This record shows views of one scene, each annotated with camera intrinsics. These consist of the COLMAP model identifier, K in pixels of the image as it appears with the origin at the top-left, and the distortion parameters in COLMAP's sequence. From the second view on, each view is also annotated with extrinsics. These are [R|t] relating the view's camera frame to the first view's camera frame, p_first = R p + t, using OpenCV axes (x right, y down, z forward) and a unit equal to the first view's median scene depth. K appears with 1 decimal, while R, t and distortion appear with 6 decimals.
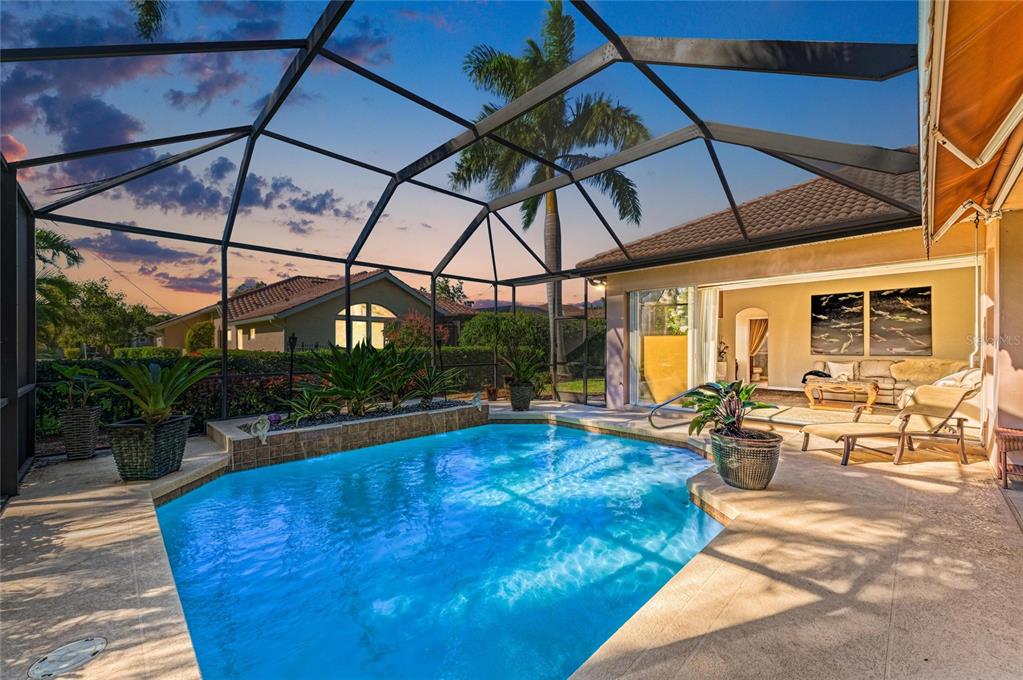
lens RADIAL K [[400.5, 0, 513.2], [0, 400.5, 343.7], [0, 0, 1]] dist [0.003655, -0.000658]
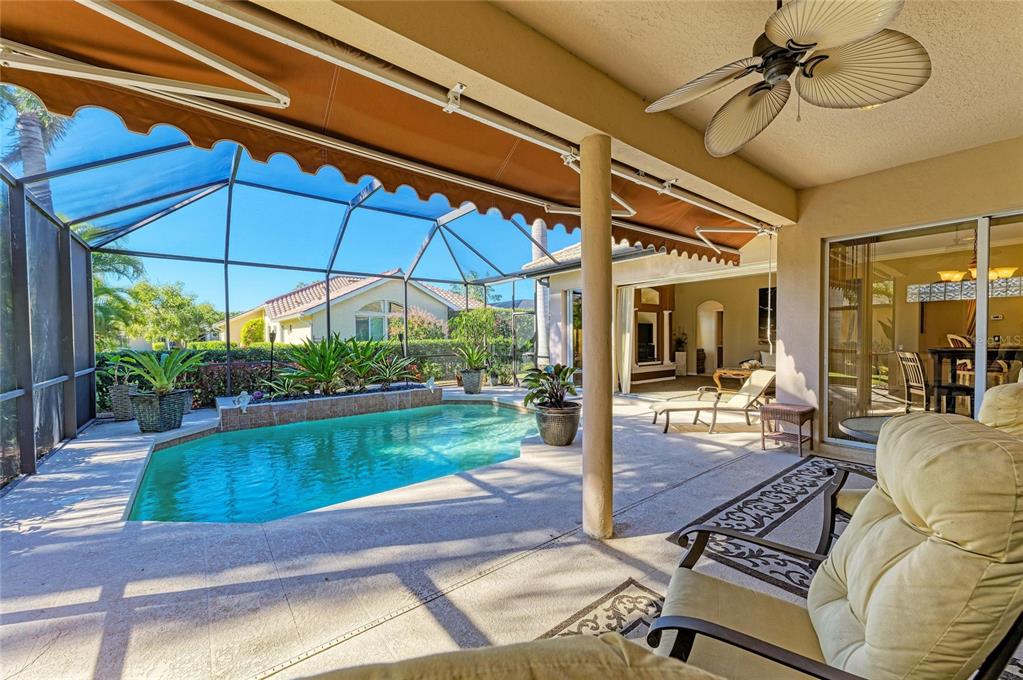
lens RADIAL K [[400.5, 0, 513.1], [0, 400.5, 344.4], [0, 0, 1]] dist [0.003655, -0.000658]
pose [[0.993400, -0.006151, -0.114539, 0.316383], [0.008700, 0.999725, 0.021772, -0.001810], [0.114374, -0.022624, 0.993180, -0.171957]]
